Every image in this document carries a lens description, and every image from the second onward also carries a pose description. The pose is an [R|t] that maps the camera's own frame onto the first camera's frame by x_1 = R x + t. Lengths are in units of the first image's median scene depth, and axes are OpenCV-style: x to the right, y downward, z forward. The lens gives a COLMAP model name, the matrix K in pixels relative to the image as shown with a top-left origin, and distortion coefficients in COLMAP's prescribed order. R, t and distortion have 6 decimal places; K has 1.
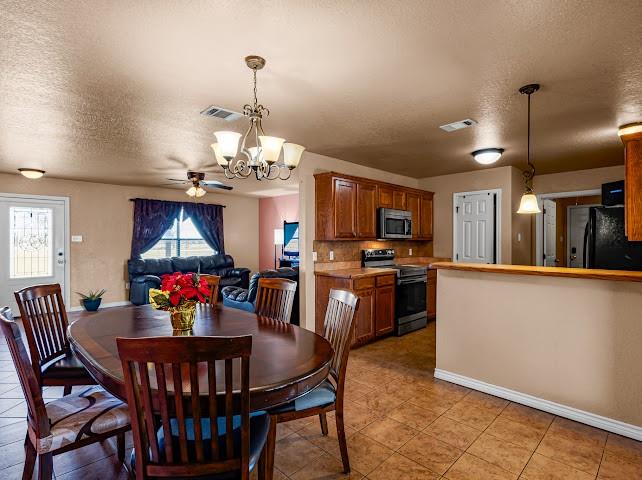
lens RADIAL K [[333.2, 0, 335.4], [0, 333.2, 240.9], [0, 0, 1]] dist [-0.001371, 0.001498]
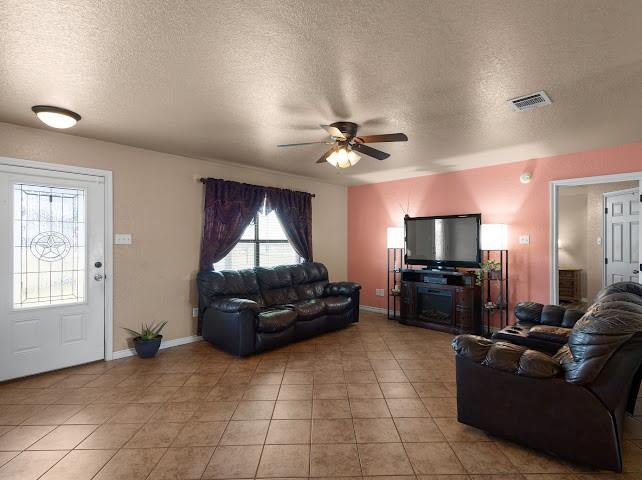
lens RADIAL K [[316.4, 0, 321.0], [0, 316.4, 240.0], [0, 0, 1]] dist [0.004808, 0.000623]
pose [[0.999997, 0.002359, 0.000297, -0.367806], [-0.002356, 0.999931, -0.011499, 0.000519], [-0.000324, 0.011499, 0.999934, 0.370777]]
